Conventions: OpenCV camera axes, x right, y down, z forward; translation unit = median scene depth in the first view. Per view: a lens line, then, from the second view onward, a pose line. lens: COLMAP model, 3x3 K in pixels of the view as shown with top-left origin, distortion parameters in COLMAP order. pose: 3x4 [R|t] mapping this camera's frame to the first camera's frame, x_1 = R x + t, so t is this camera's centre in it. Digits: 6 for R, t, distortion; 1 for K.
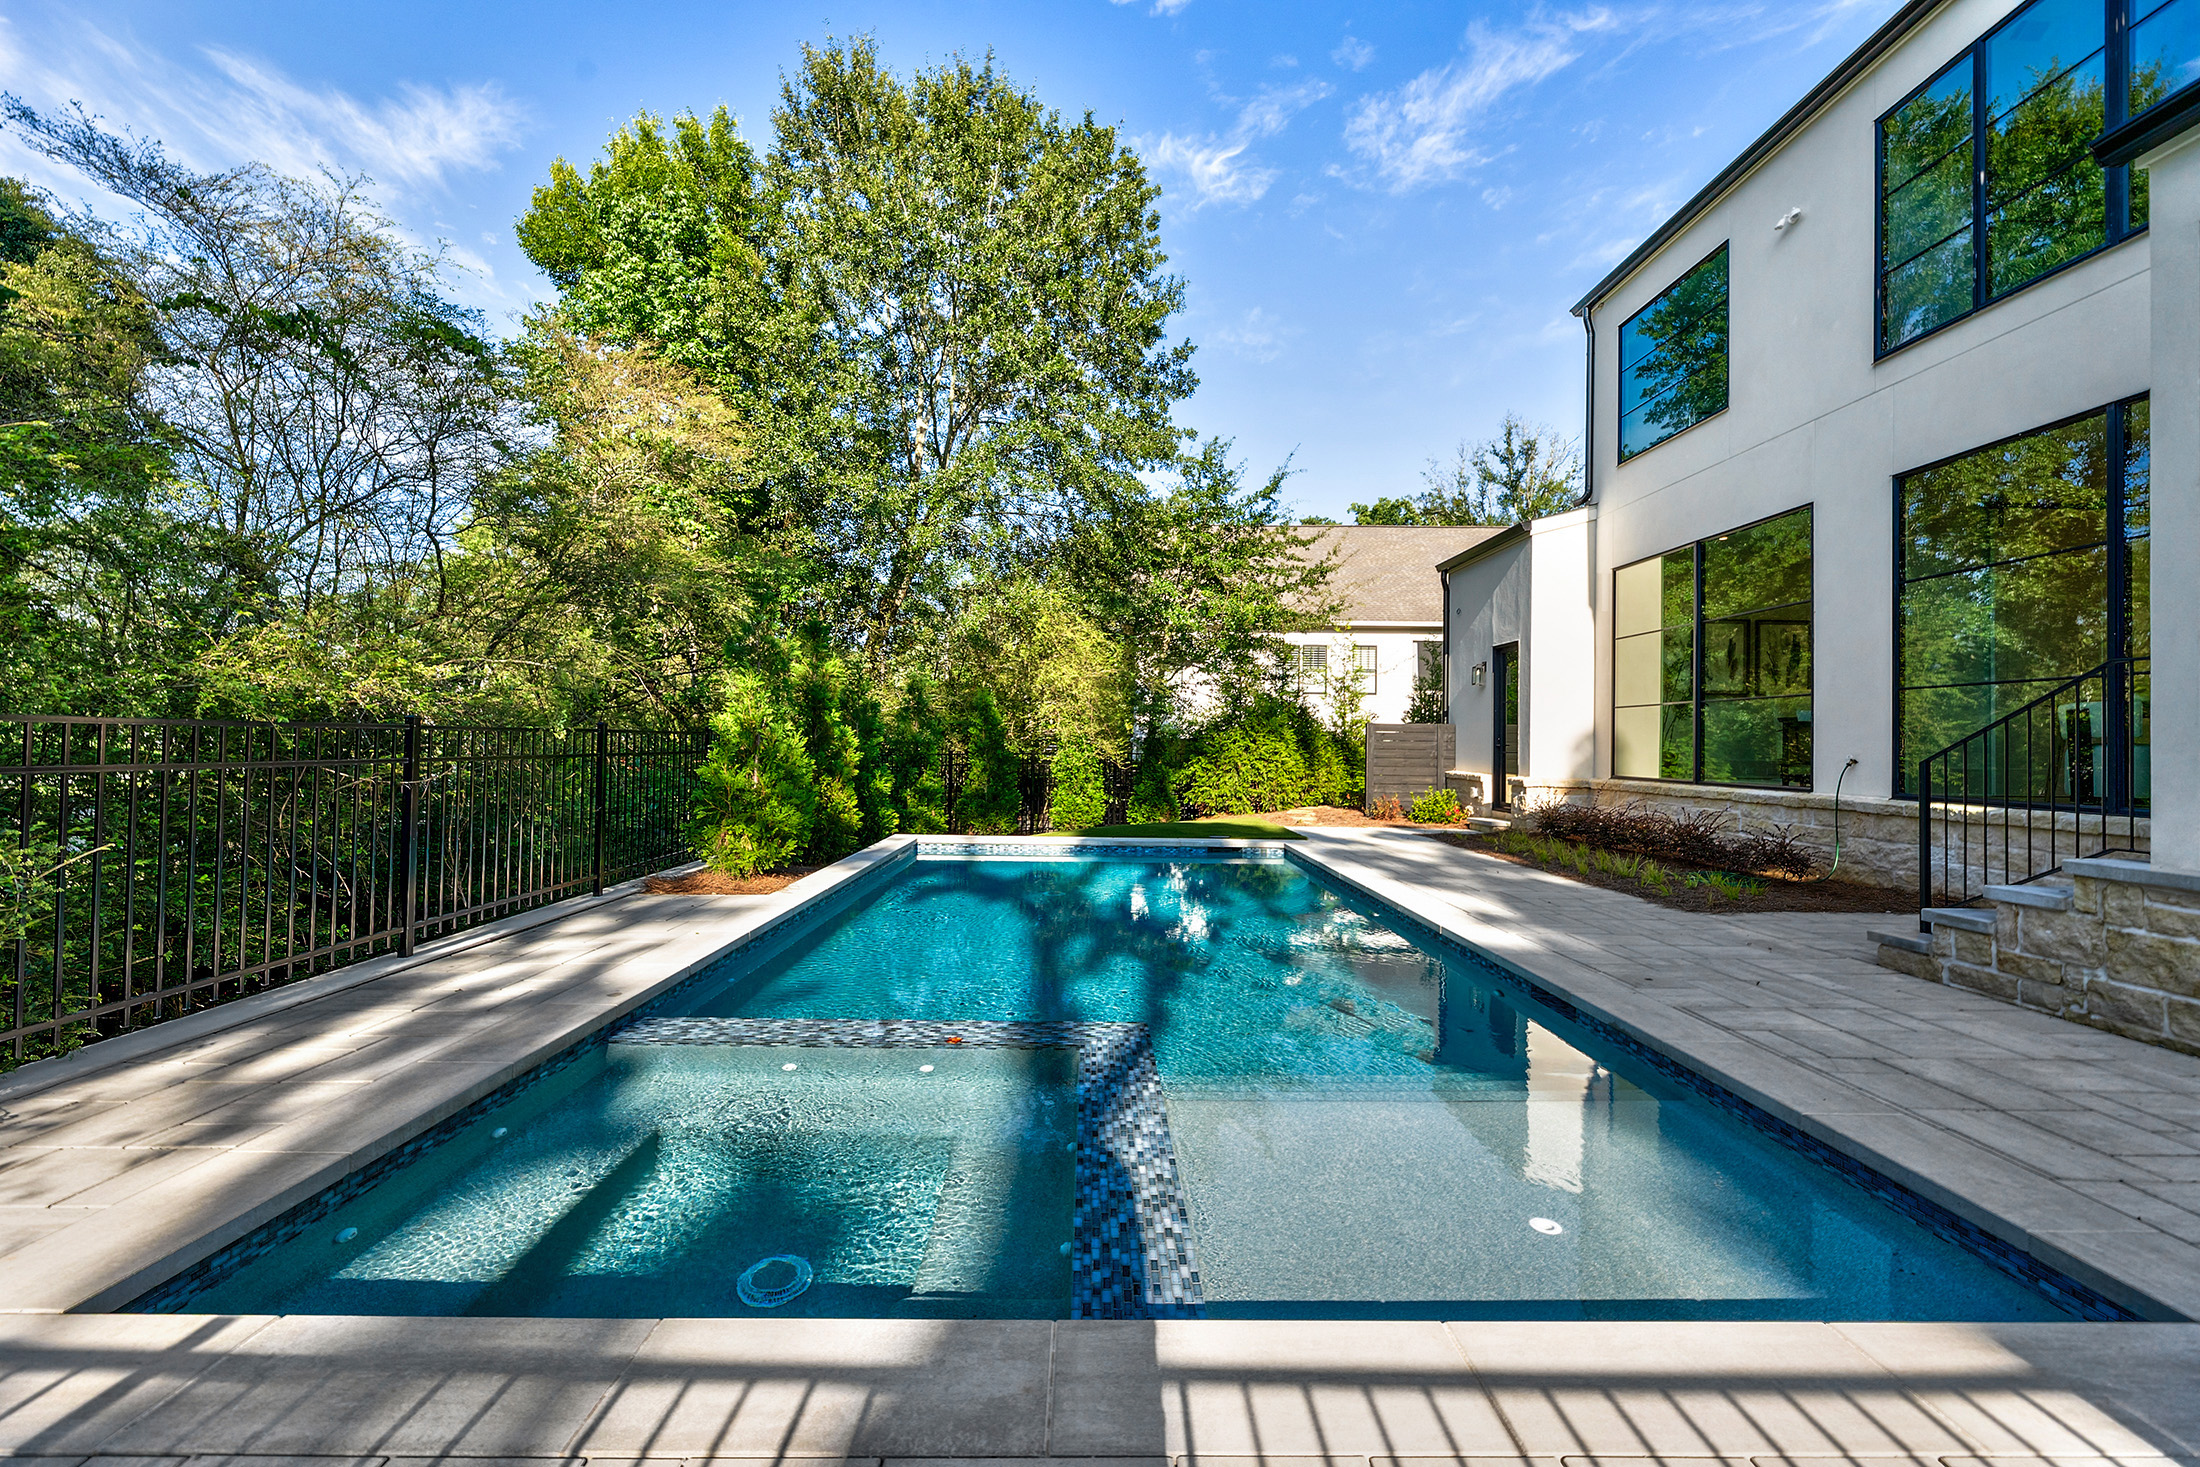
lens RADIAL K [[892.9, 0, 1095.4], [0, 892.9, 732.8], [0, 0, 1]] dist [-0.001210, 0.000295]
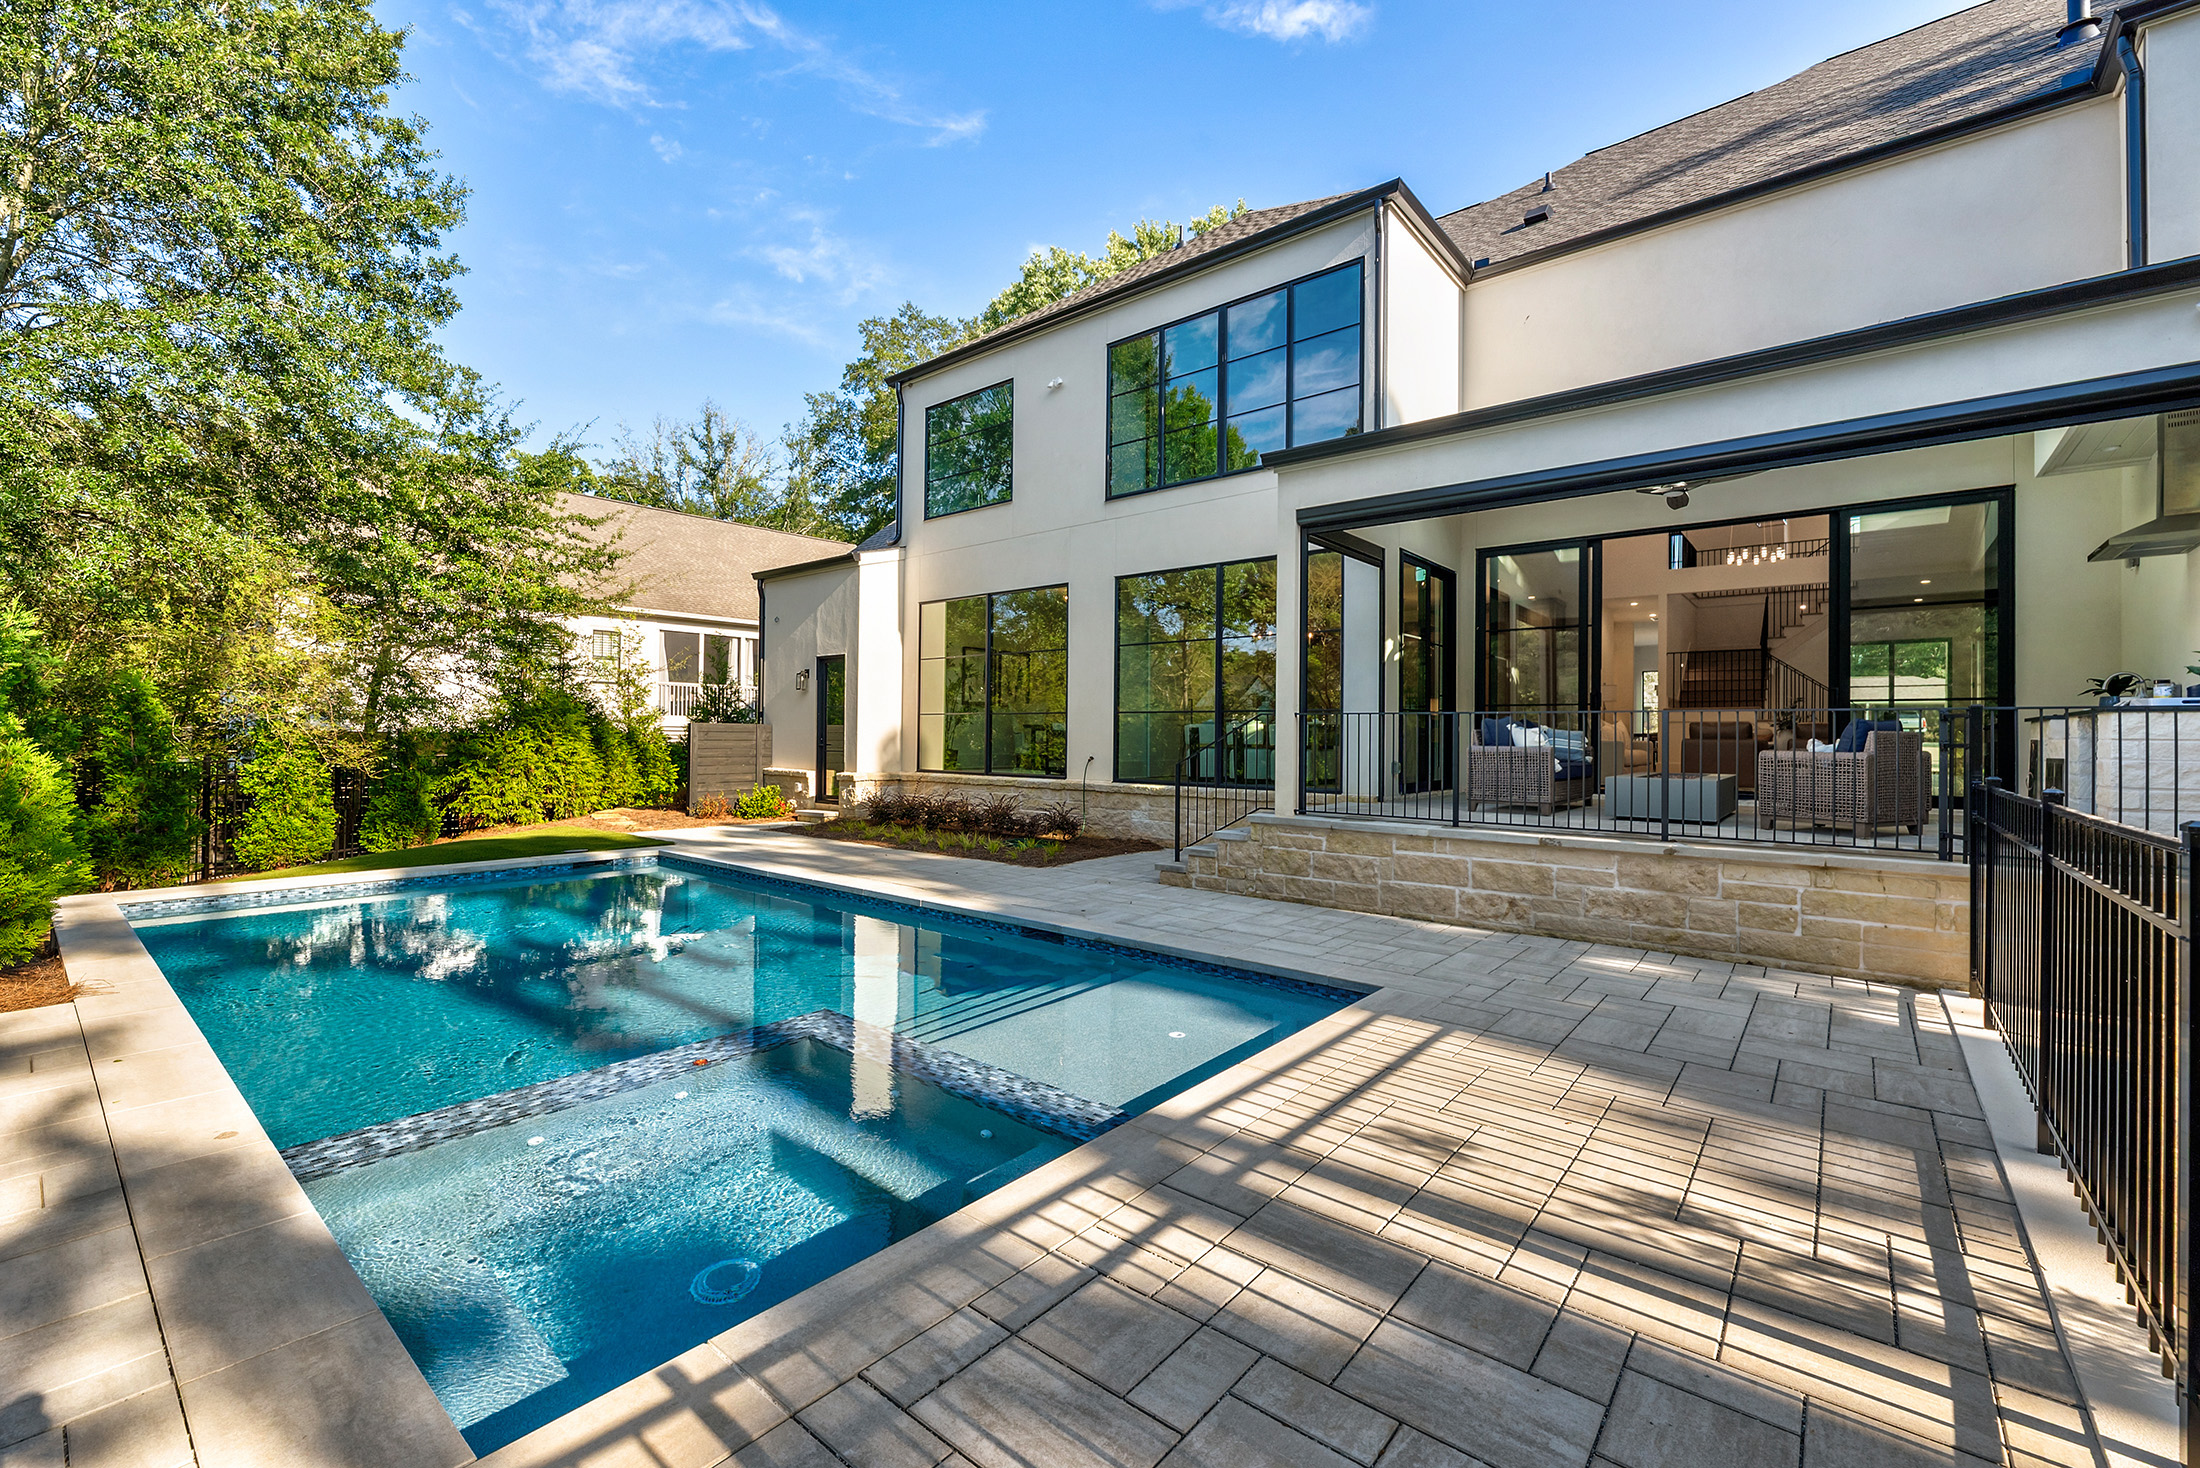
lens RADIAL K [[921.9, 0, 1100.0], [0, 921.9, 734.0], [0, 0, 1]] dist [-0.000030, 0.000016]
pose [[0.643160, -0.005426, 0.765712, -0.249092], [-0.009121, 0.999850, 0.014747, -0.023146], [-0.765677, -0.016469, 0.643014, -0.019775]]
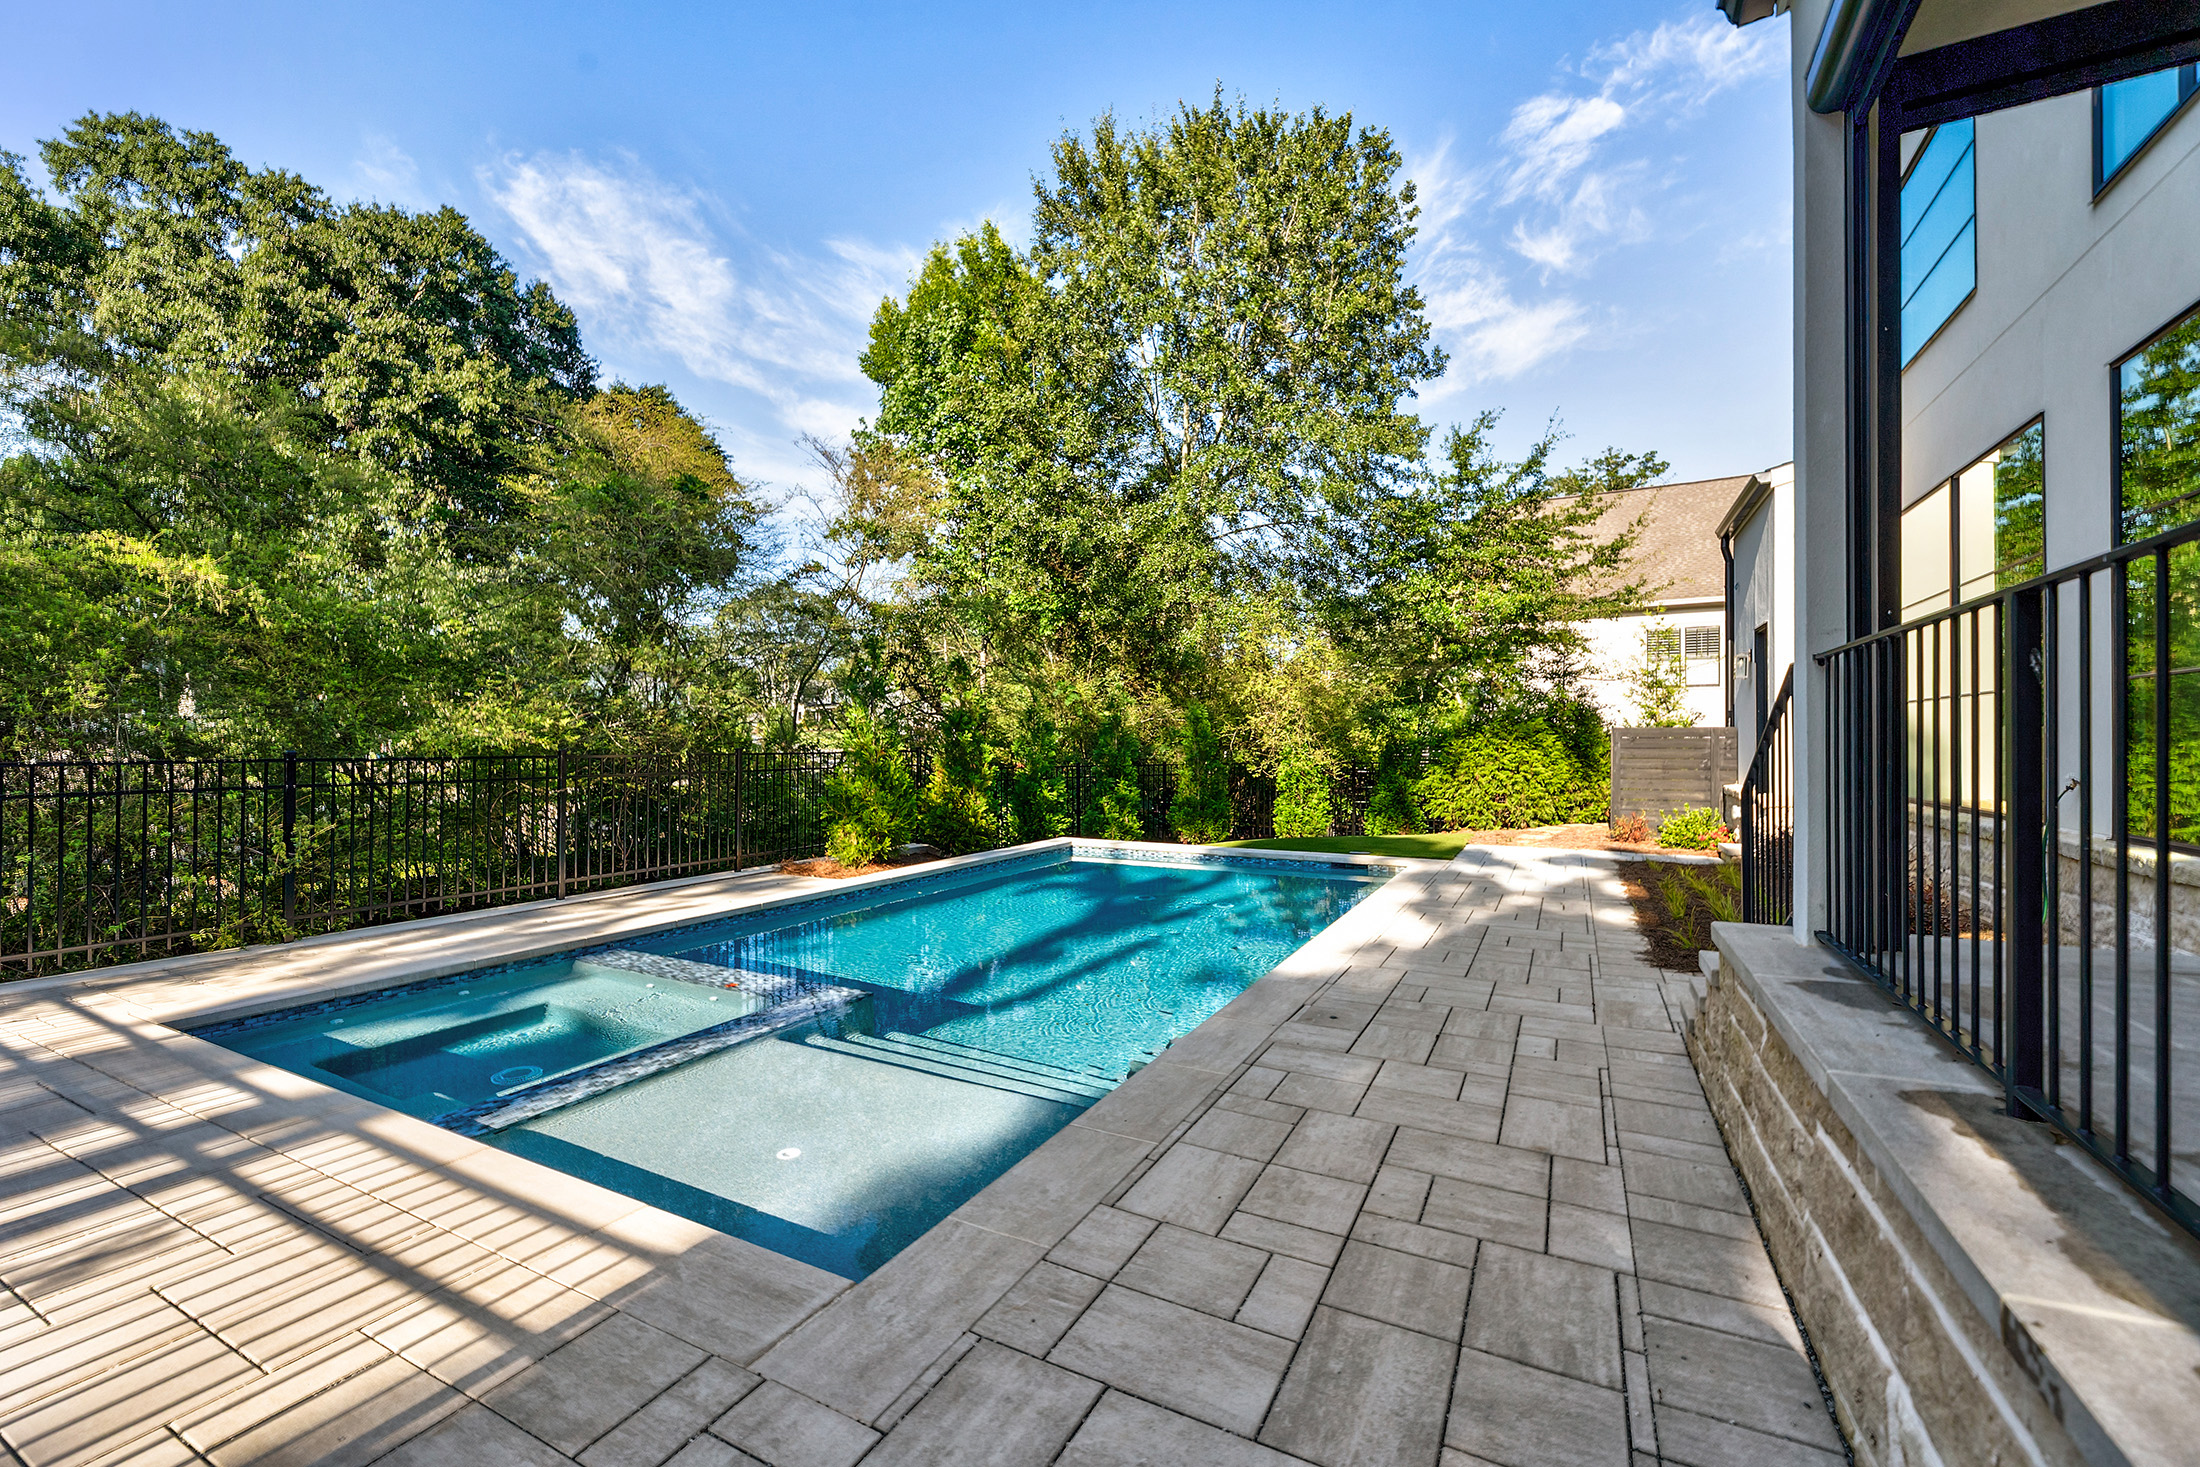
lens RADIAL K [[895.2, 0, 1105.0], [0, 895.2, 749.5], [0, 0, 1]] dist [-0.010626, 0.000141]
pose [[0.882857, -0.013119, -0.469459, 0.358213], [0.019008, 0.999789, 0.007807, -0.005780], [0.469258, -0.015816, 0.882920, 0.021951]]
